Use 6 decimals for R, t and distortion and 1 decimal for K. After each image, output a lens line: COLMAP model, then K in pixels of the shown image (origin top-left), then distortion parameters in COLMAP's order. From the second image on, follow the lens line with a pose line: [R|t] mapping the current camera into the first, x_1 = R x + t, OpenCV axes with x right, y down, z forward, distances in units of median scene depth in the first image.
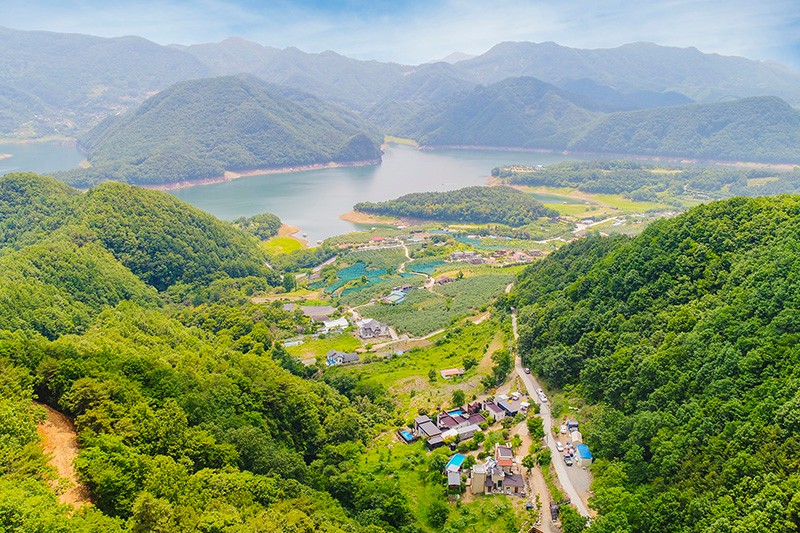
lens RADIAL K [[634.3, 0, 397.9], [0, 634.3, 267.7], [0, 0, 1]] dist [-0.004978, -0.003554]
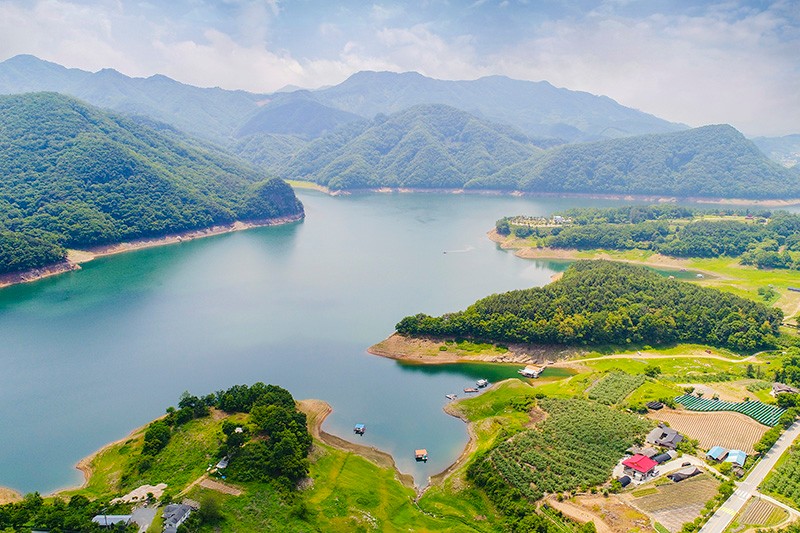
lens RADIAL K [[636.0, 0, 426.5], [0, 636.0, 265.9], [0, 0, 1]] dist [-0.002110, -0.003507]
pose [[0.947724, -0.068090, 0.311743, -0.146208], [0.085978, 0.995326, -0.043985, -0.086548], [-0.307291, 0.068488, 0.949148, 0.366521]]
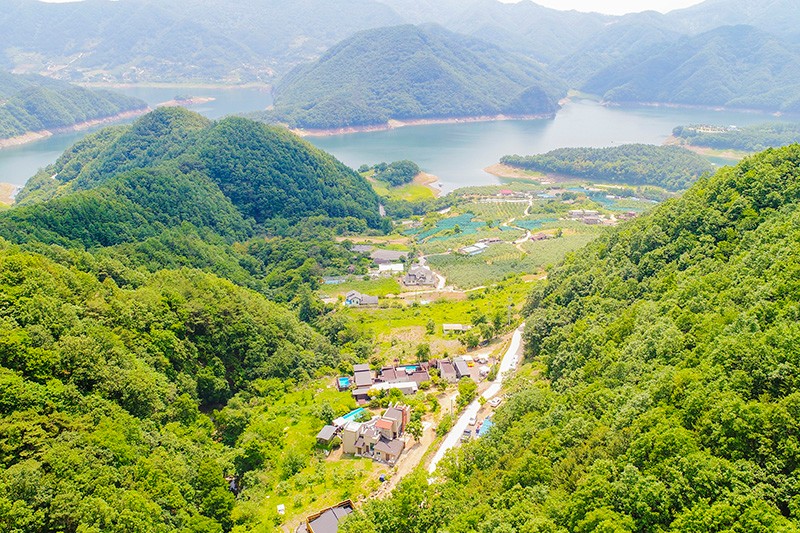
lens RADIAL K [[634.3, 0, 397.9], [0, 634.3, 267.7], [0, 0, 1]] dist [-0.004978, -0.003554]
pose [[0.953457, 0.102784, -0.283470, 0.051072], [-0.084100, 0.993451, 0.077347, 0.003788], [0.289564, -0.049907, 0.955857, 0.025082]]
